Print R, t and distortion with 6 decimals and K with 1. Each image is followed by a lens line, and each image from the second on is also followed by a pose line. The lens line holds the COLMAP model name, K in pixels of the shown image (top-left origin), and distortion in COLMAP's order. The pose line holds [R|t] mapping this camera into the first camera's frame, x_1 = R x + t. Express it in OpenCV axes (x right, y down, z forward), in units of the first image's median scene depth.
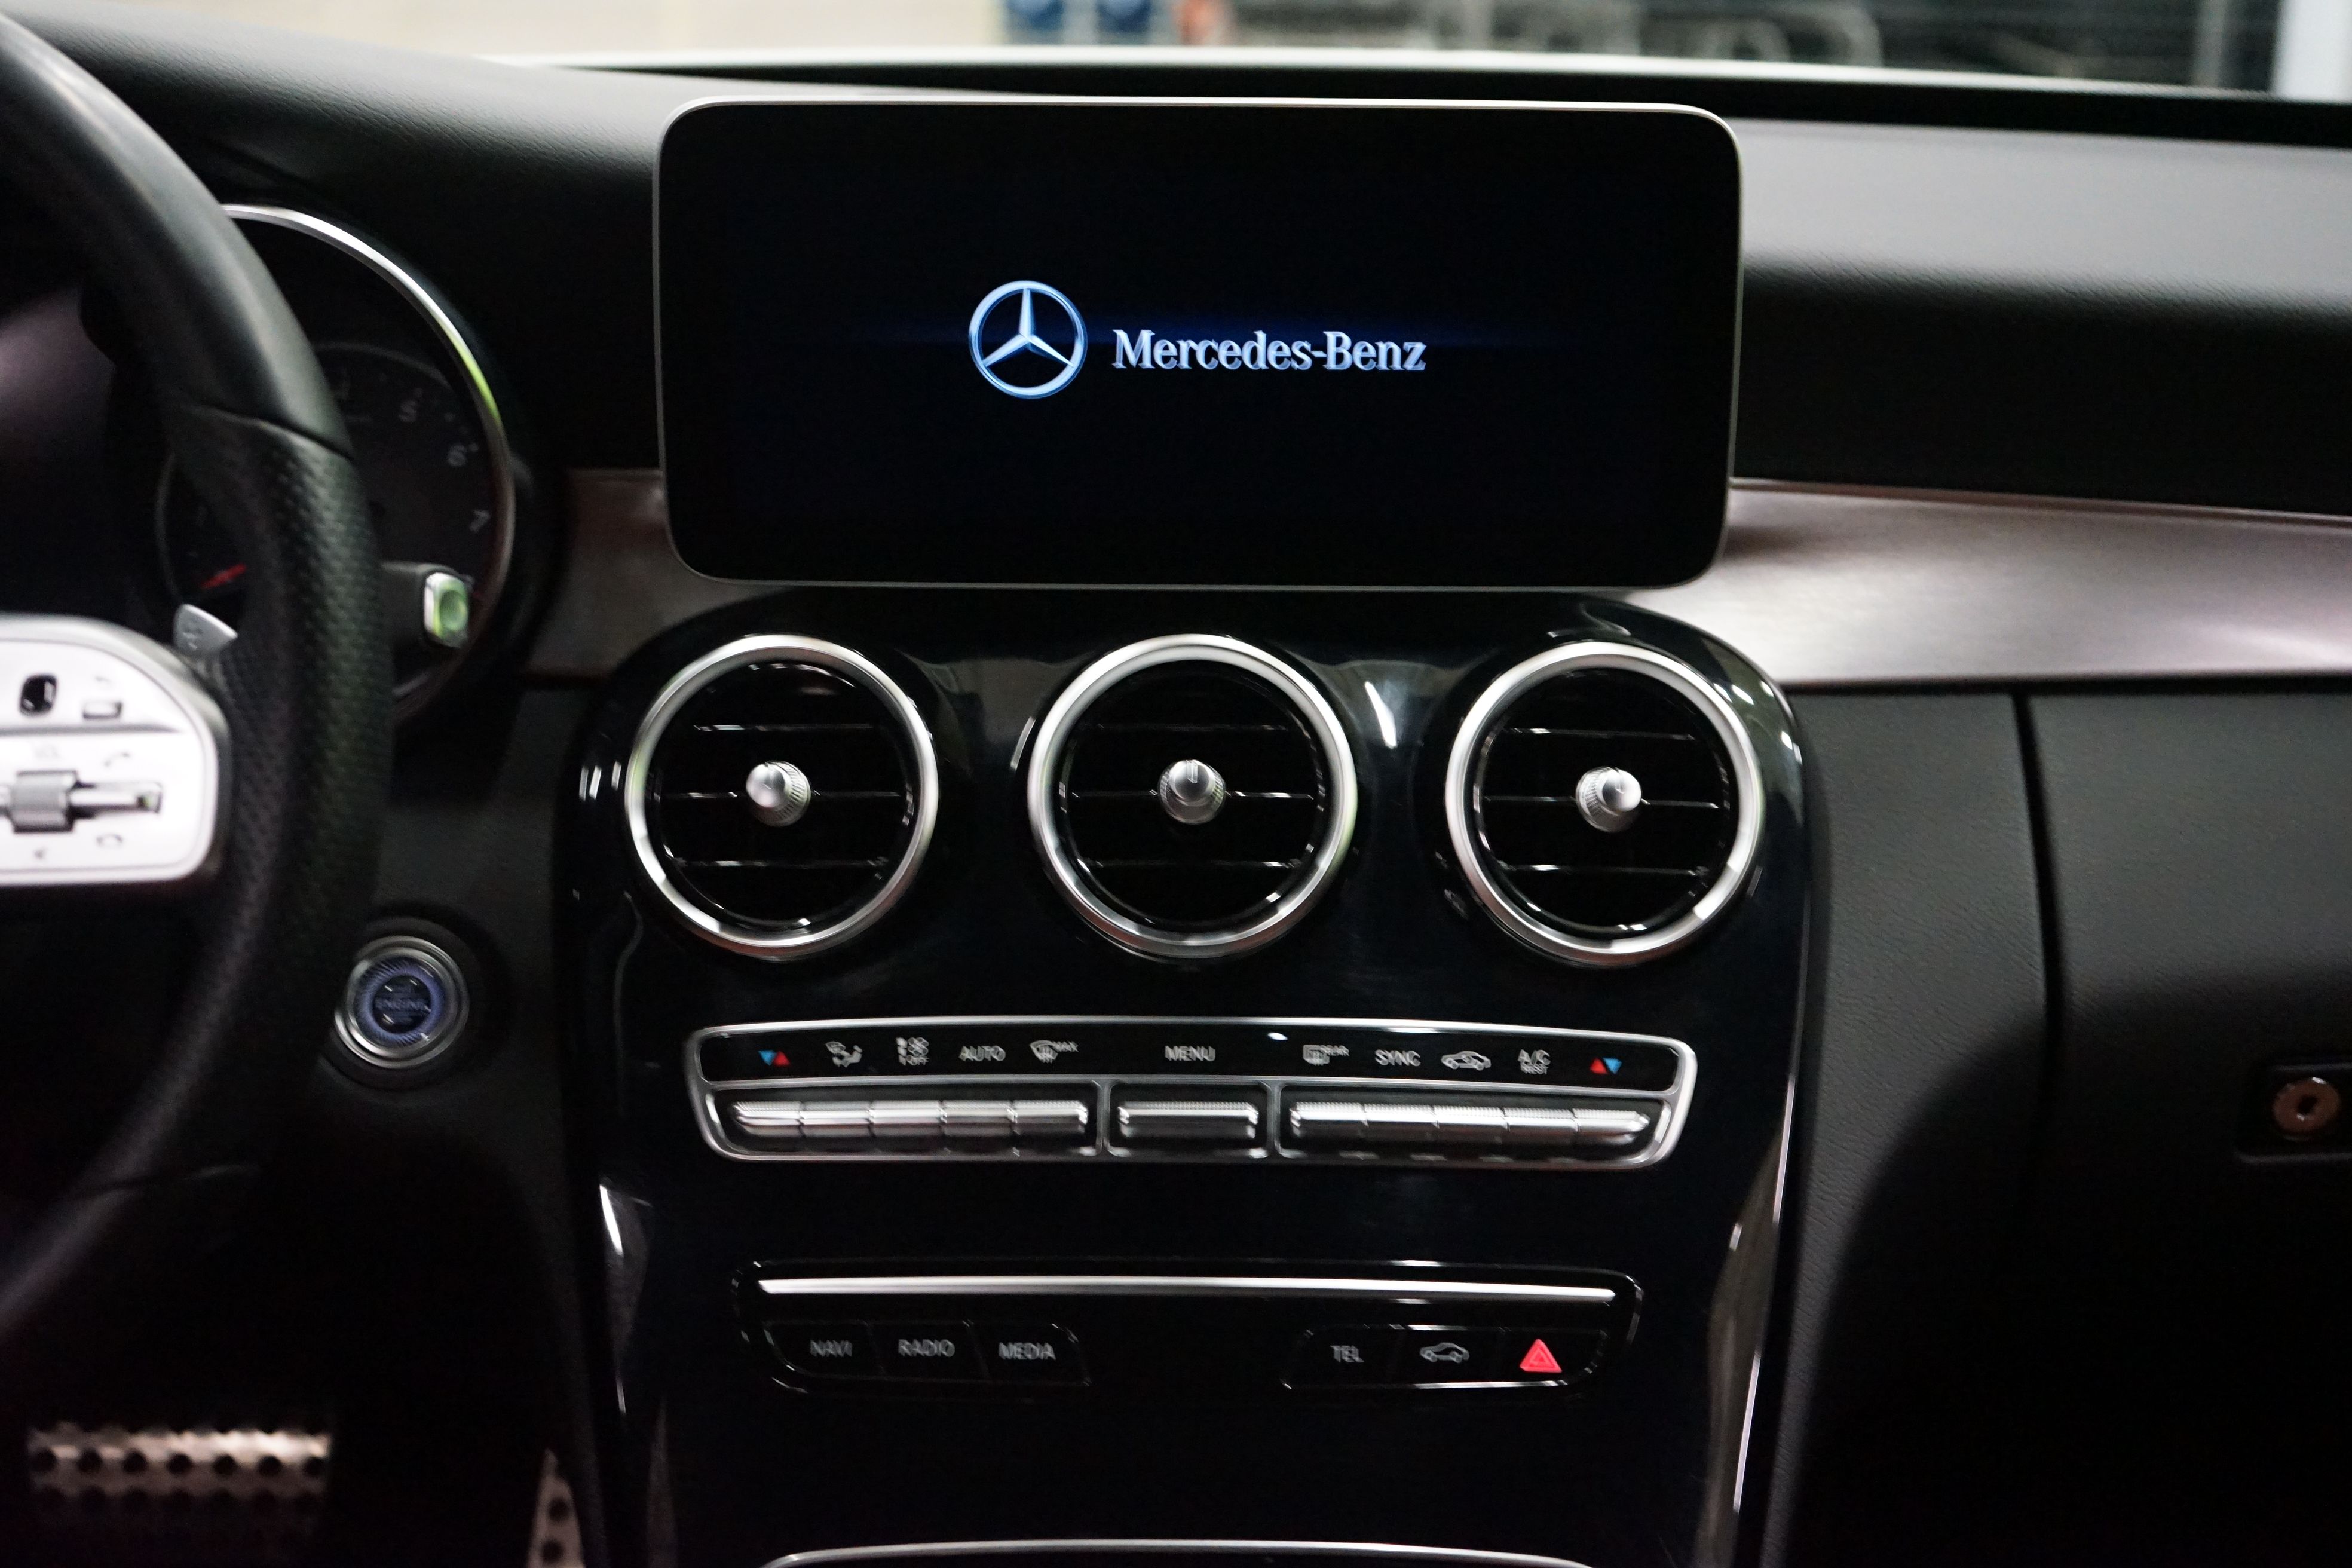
lens RADIAL K [[3383.6, 0, 1176.0], [0, 3383.6, 784.0], [0, 0, 1]] dist [-0.038934, -0.025835]
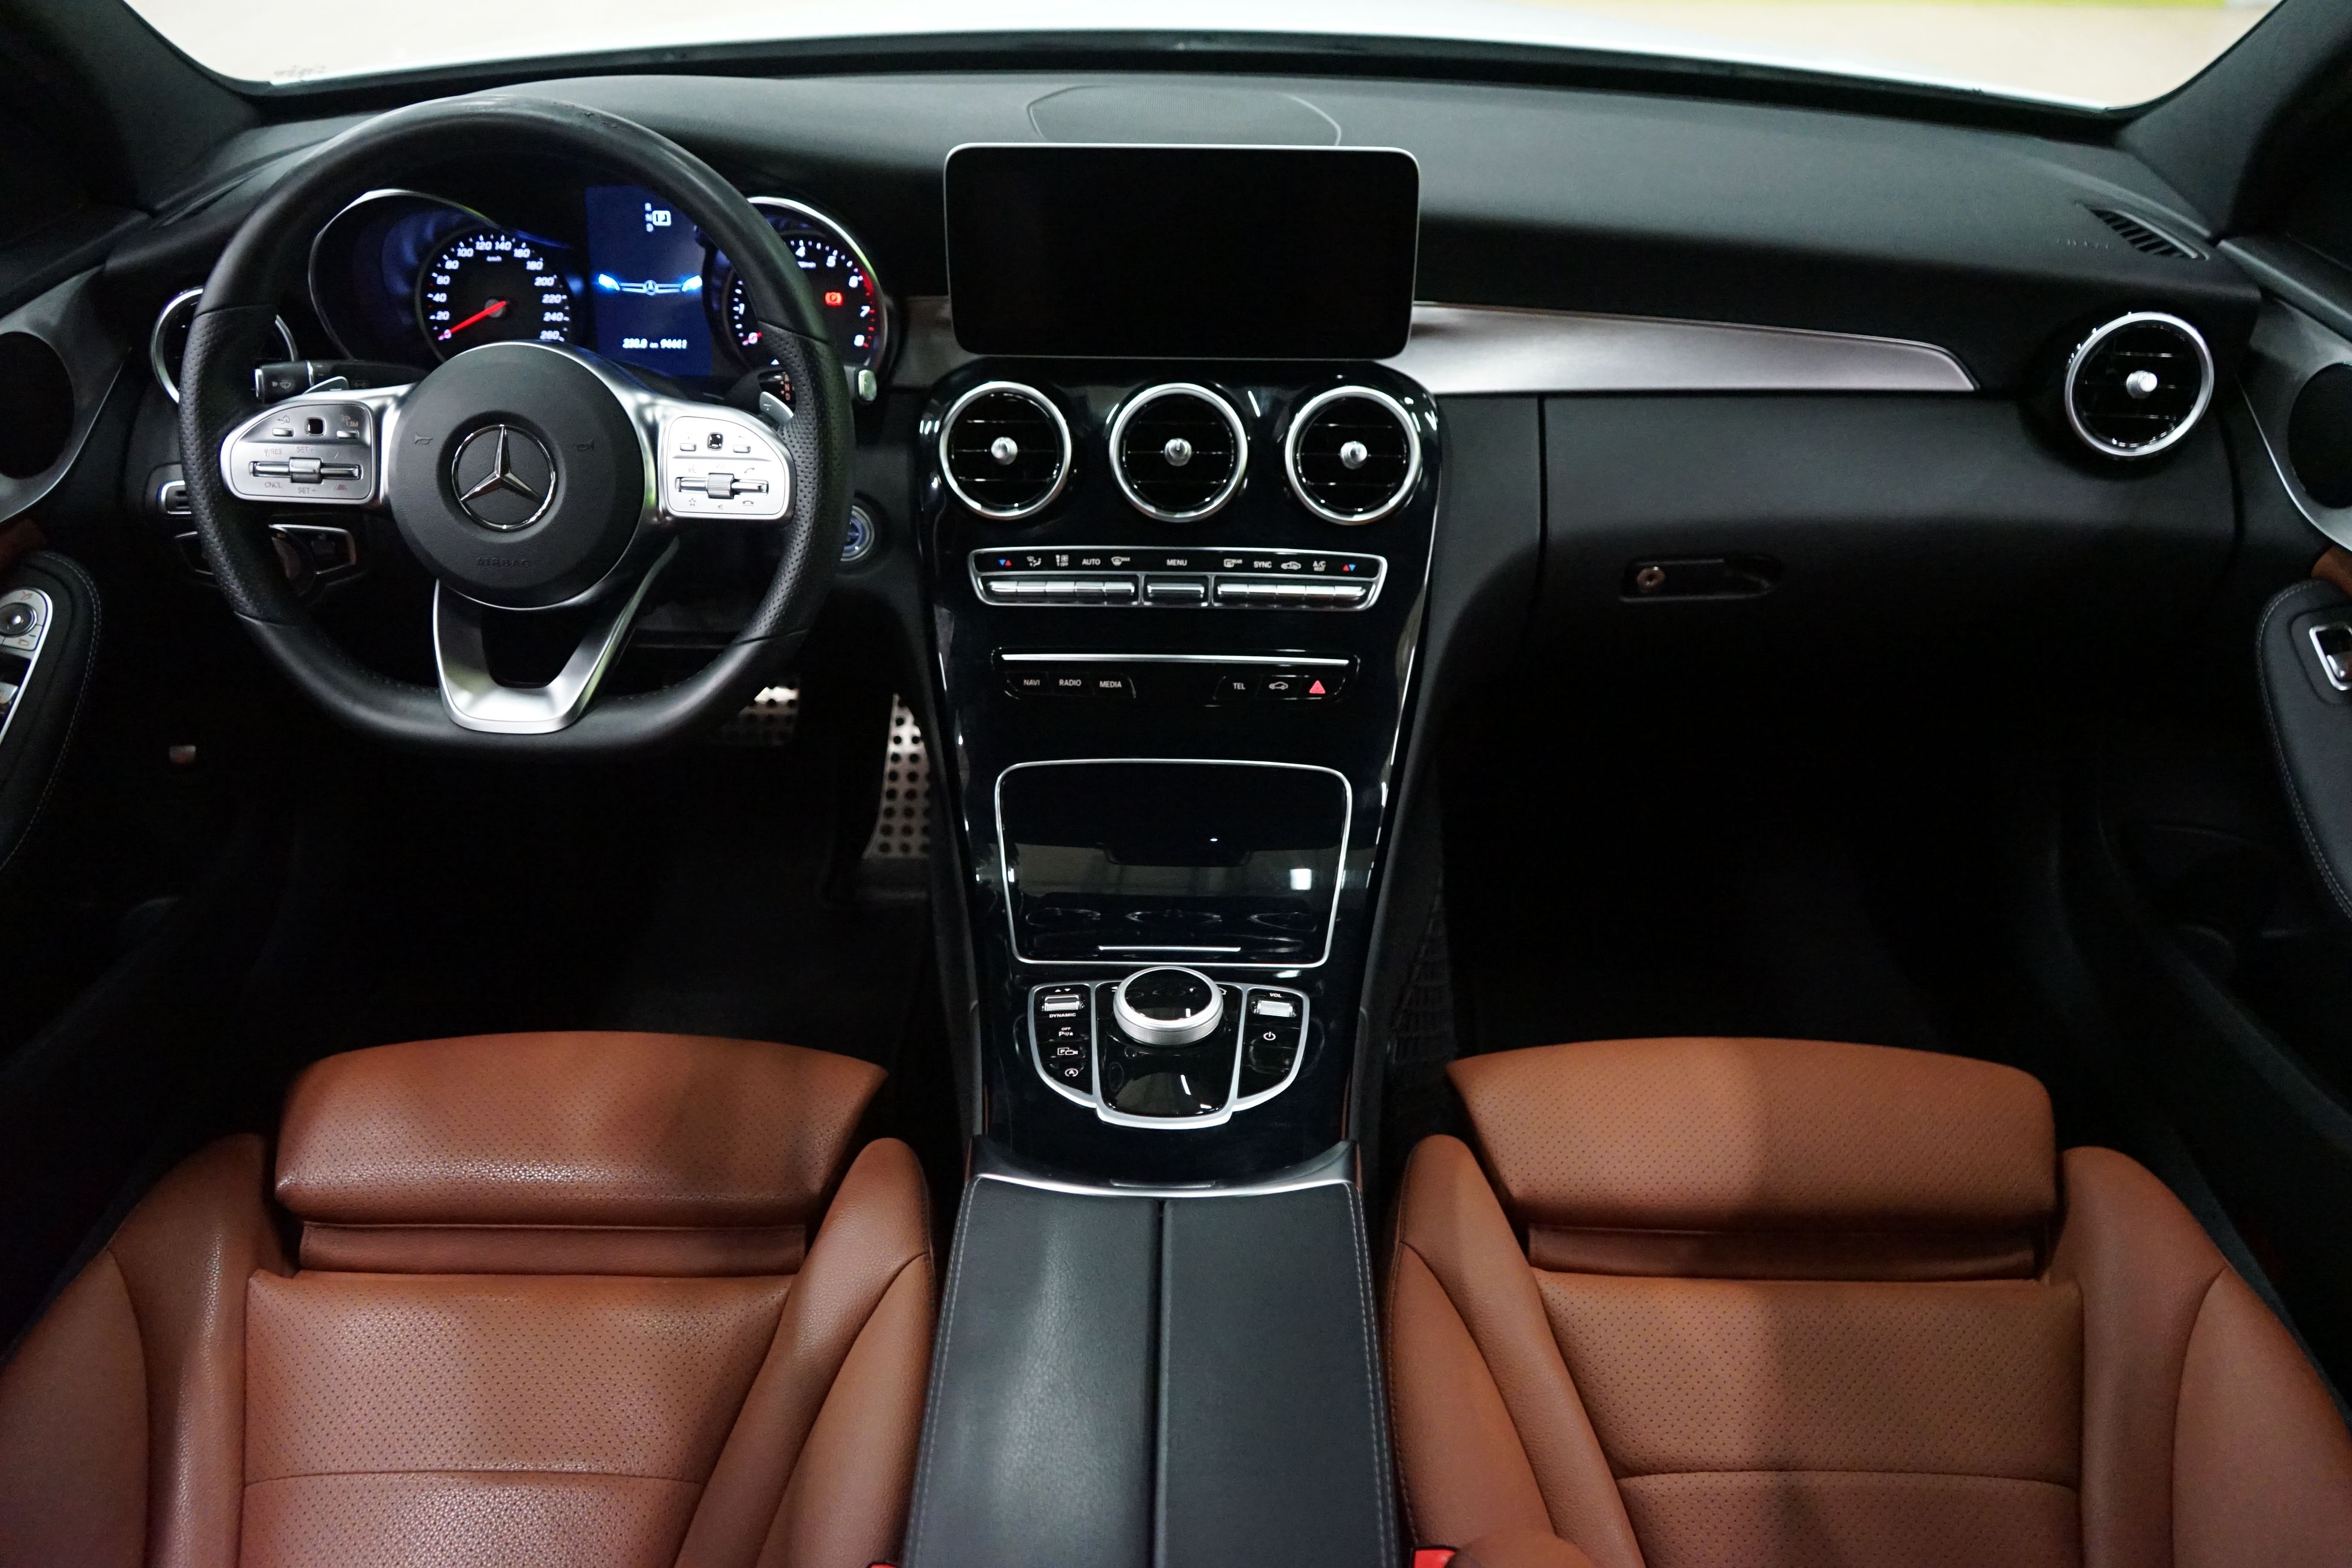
lens RADIAL K [[1872.0, 0, 1176.0], [0, 1872.0, 784.0], [0, 0, 1]] dist [0.000911, 0.000418]
pose [[0.999946, 0.004040, -0.009599, 0.016887], [-0.001328, 0.963634, 0.267224, -0.124936], [0.010329, -0.267197, 0.963587, -0.332420]]
